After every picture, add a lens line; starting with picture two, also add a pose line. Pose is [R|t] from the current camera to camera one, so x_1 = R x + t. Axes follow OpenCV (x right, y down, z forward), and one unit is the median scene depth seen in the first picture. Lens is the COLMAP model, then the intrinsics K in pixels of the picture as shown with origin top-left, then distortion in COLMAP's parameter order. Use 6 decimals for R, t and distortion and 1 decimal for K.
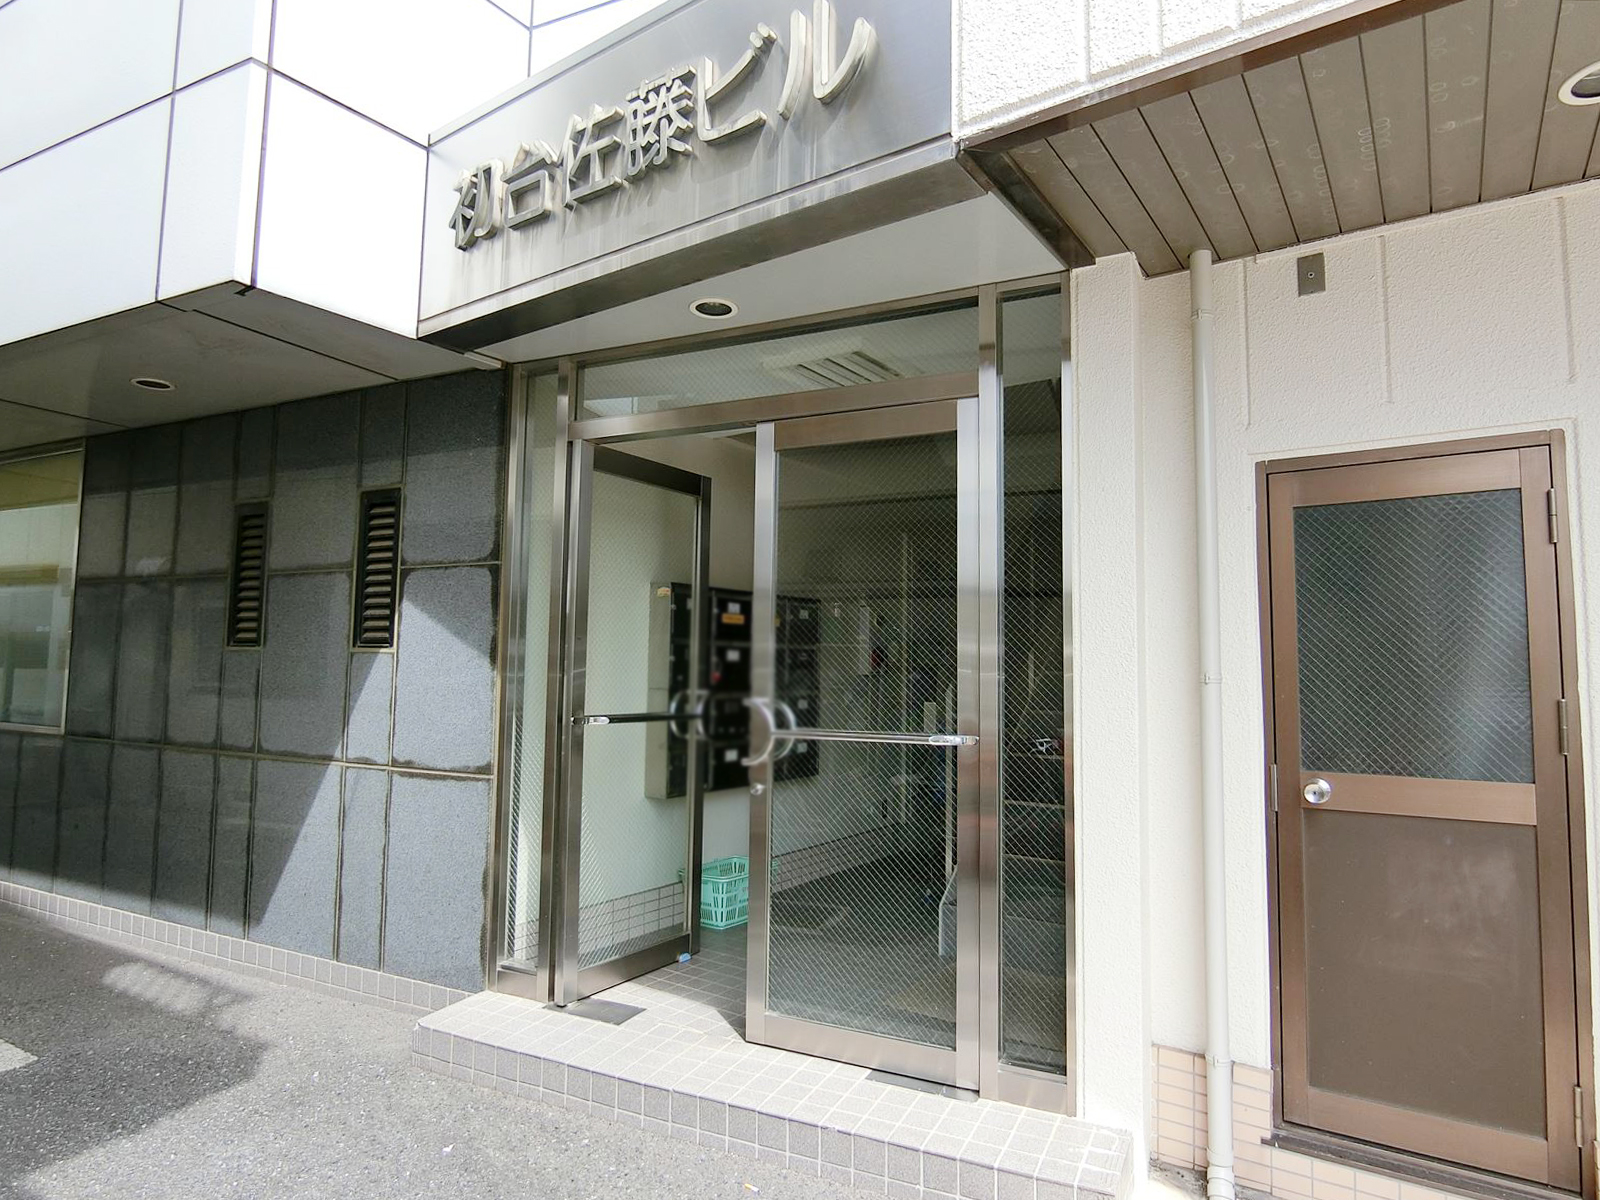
lens RADIAL K [[898.0, 0, 800.0], [0, 898.0, 600.0], [0, 0, 1]] dist [-0.019734, -0.000030]
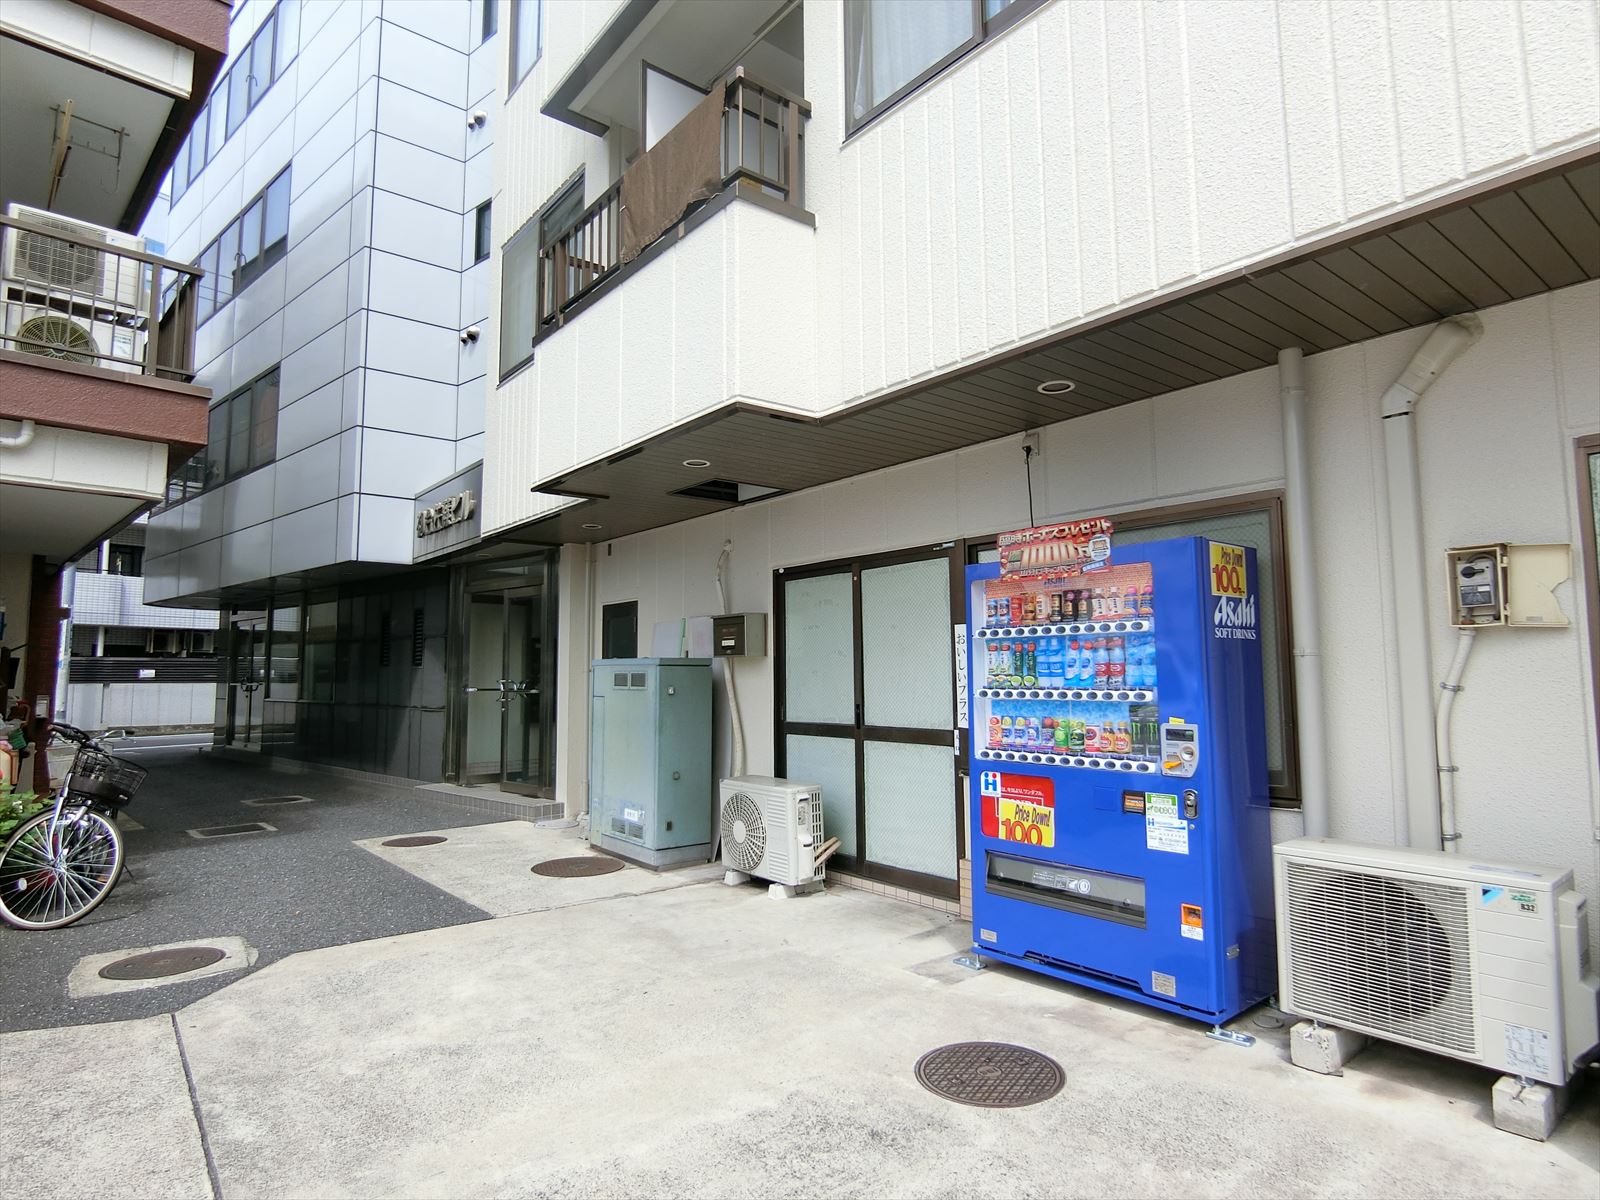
lens RADIAL K [[898.0, 0, 800.0], [0, 898.0, 600.0], [0, 0, 1]] dist [-0.019734, -0.000030]
pose [[0.957779, -0.038230, -0.284952, 1.452207], [0.035181, 0.999256, -0.015815, -0.068482], [0.285344, 0.005123, 0.958411, -1.313163]]
